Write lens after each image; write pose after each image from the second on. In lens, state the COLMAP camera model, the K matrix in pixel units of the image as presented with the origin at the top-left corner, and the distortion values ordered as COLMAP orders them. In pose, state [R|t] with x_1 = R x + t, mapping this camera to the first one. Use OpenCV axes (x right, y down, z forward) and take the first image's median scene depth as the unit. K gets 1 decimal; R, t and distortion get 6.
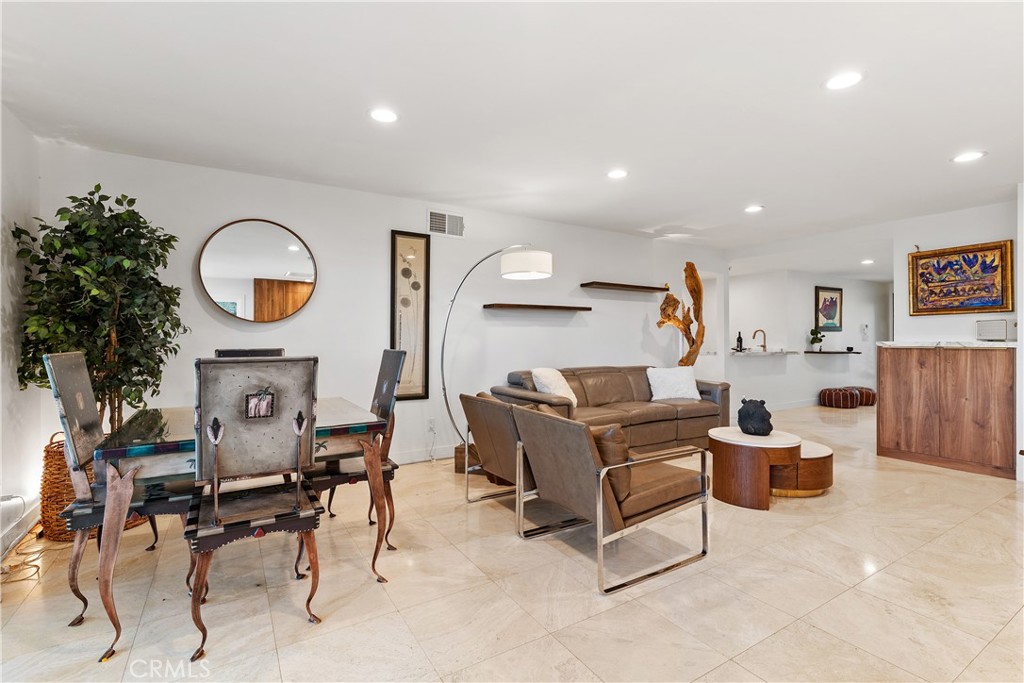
lens RADIAL K [[464.2, 0, 511.6], [0, 464.2, 340.2], [0, 0, 1]] dist [0.002388, 0.001330]
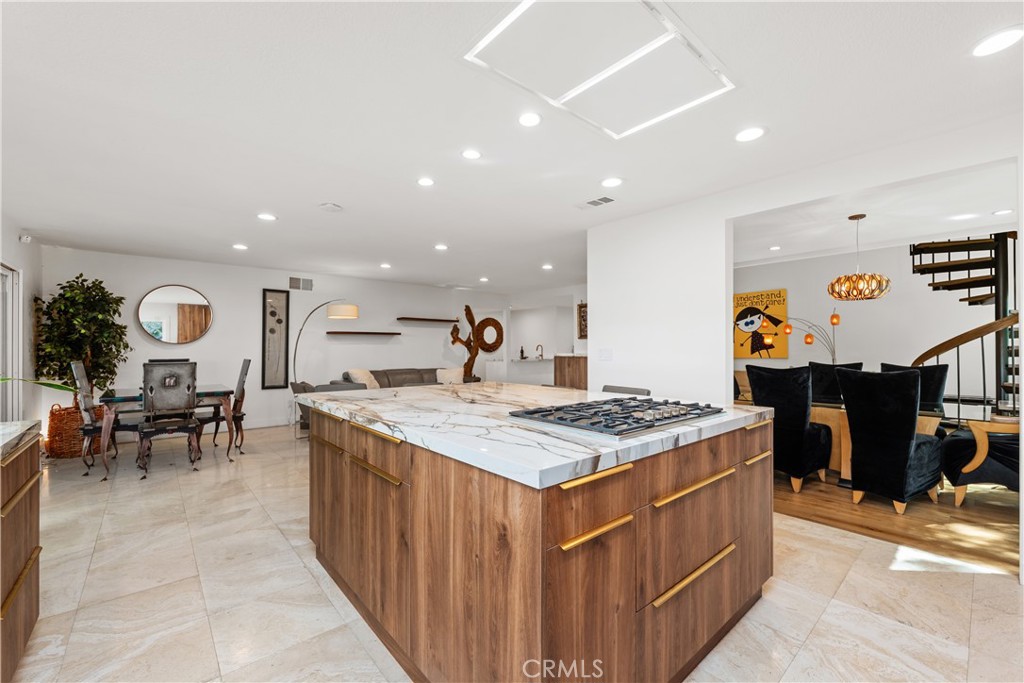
lens RADIAL K [[420.3, 0, 510.5], [0, 420.3, 346.3], [0, 0, 1]] dist [-0.005359, 0.000930]
pose [[0.987605, -0.000024, 0.156959, 0.540855], [0.001206, 0.999972, -0.007438, -0.018567], [-0.156955, 0.007535, 0.987577, -0.900527]]
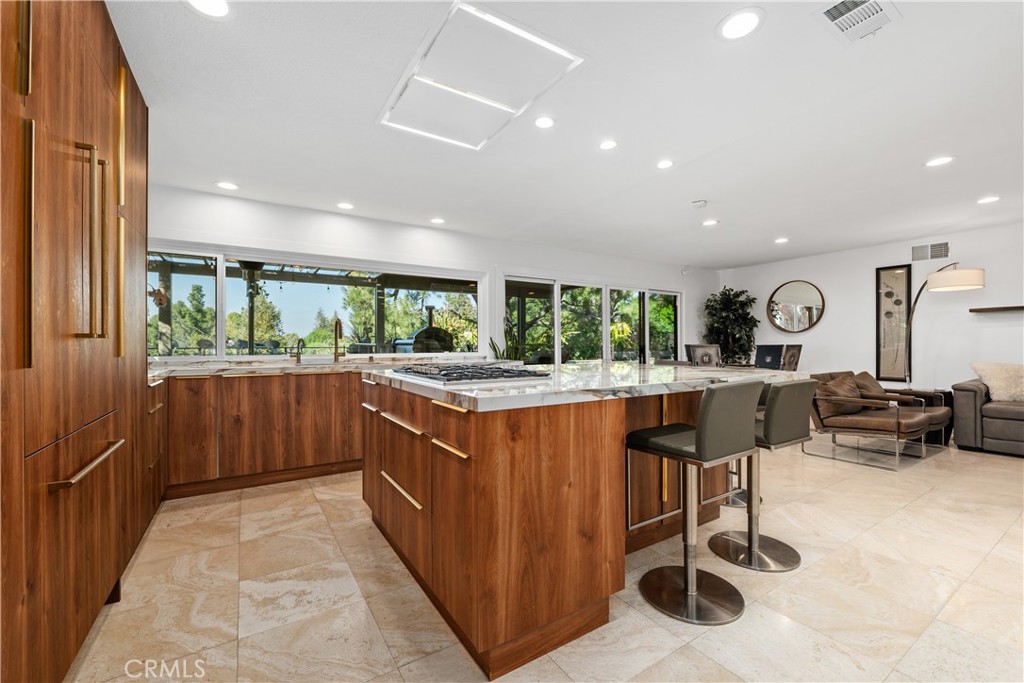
lens RADIAL K [[420.3, 0, 517.2], [0, 420.3, 341.3], [0, 0, 1]] dist [-0.005359, 0.000930]
pose [[0.019062, -0.007575, -0.999790, 1.491844], [0.000408, 0.999971, -0.007569, 0.017670], [0.999818, -0.000263, 0.019065, -0.278194]]
